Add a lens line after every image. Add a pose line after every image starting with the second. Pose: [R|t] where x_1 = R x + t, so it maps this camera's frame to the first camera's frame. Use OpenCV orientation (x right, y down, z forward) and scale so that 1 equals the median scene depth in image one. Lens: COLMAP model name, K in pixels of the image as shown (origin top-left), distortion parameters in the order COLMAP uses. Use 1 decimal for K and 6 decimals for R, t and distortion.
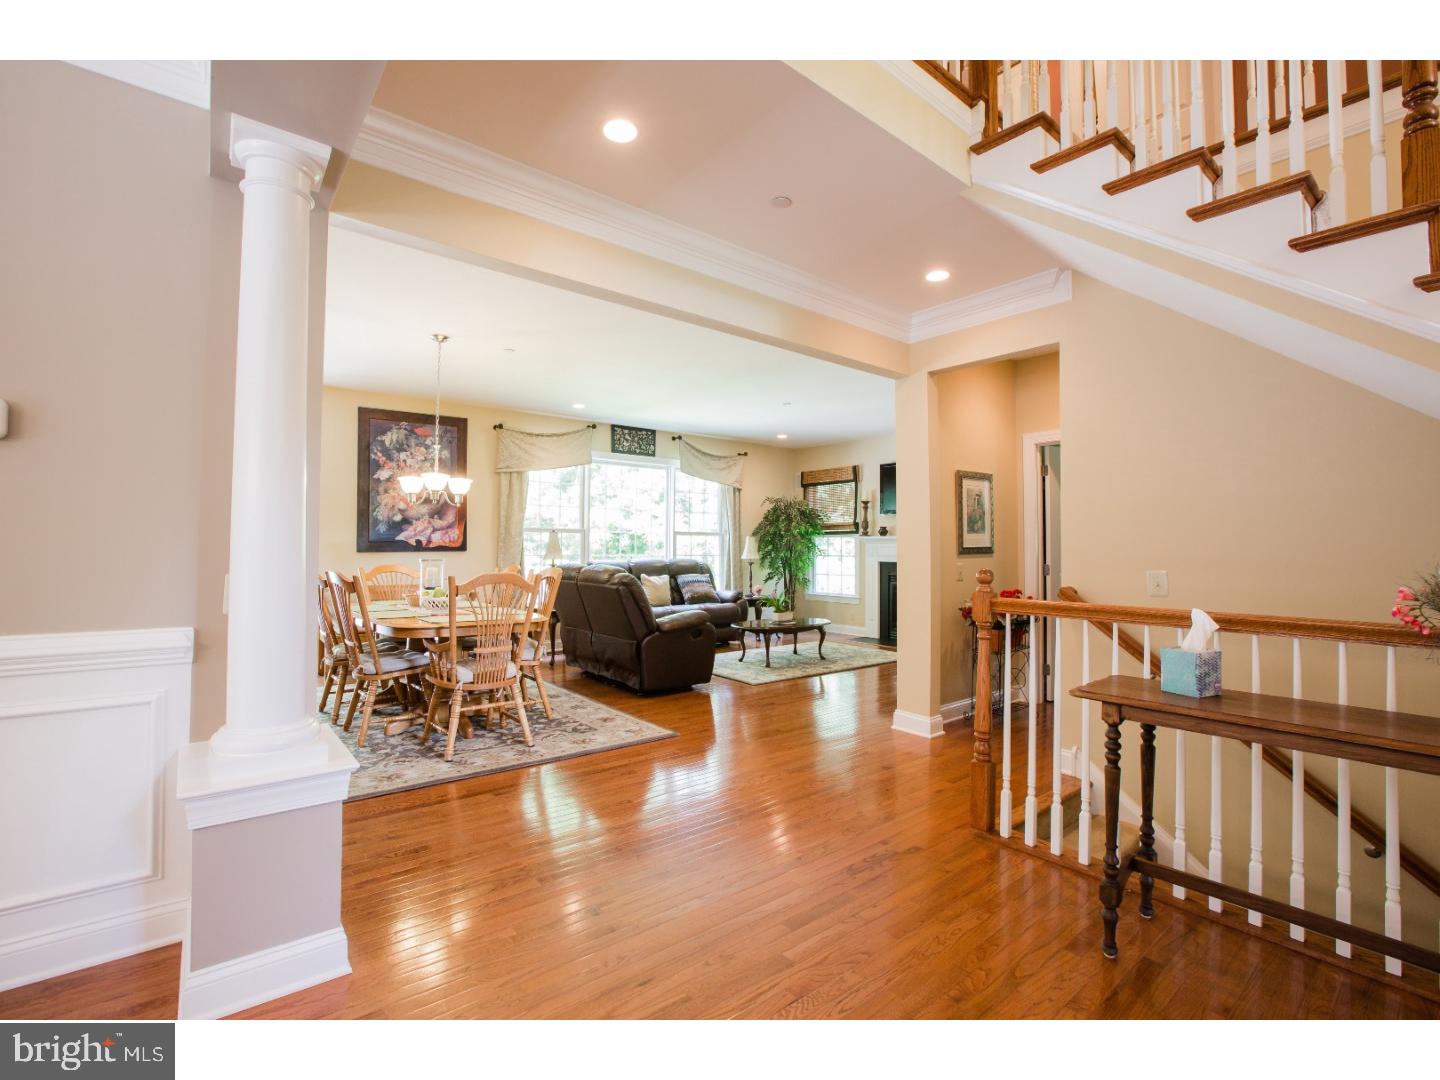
lens RADIAL K [[655.4, 0, 717.4], [0, 655.4, 531.7], [0, 0, 1]] dist [-0.046094, 0.014902]
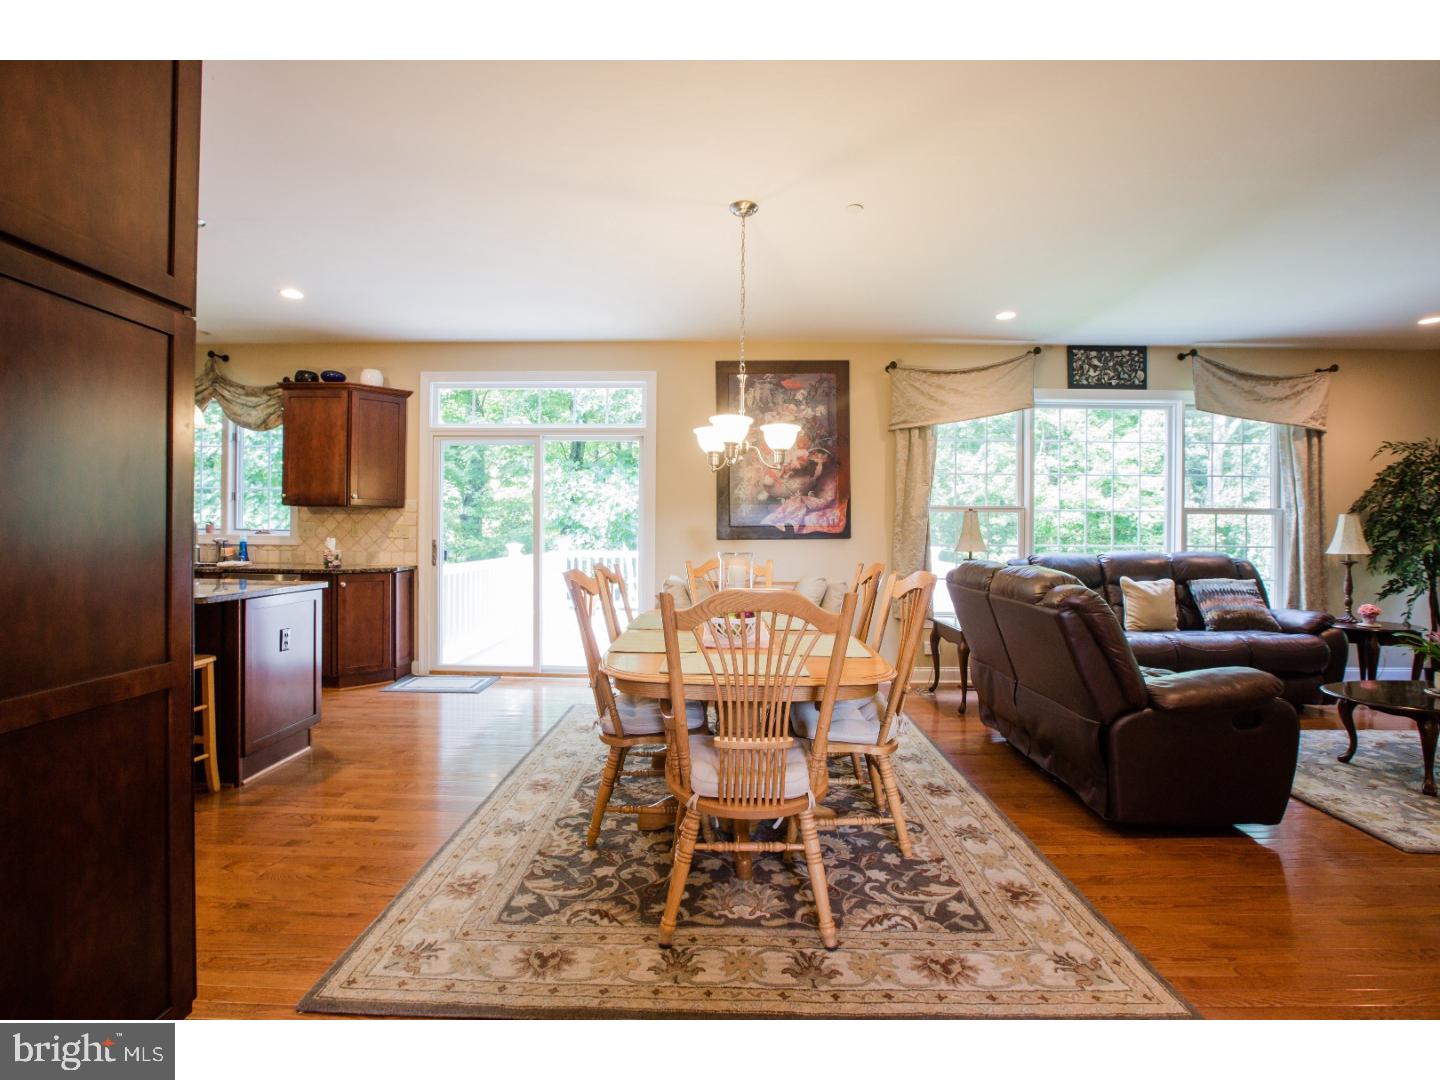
lens RADIAL K [[655.4, 0, 717.4], [0, 655.4, 531.7], [0, 0, 1]] dist [-0.046094, 0.014902]
pose [[0.772886, -0.000085, -0.634545, -0.025549], [0.013869, 0.999763, 0.016758, 0.006738], [0.634394, -0.021752, 0.772704, 0.303671]]
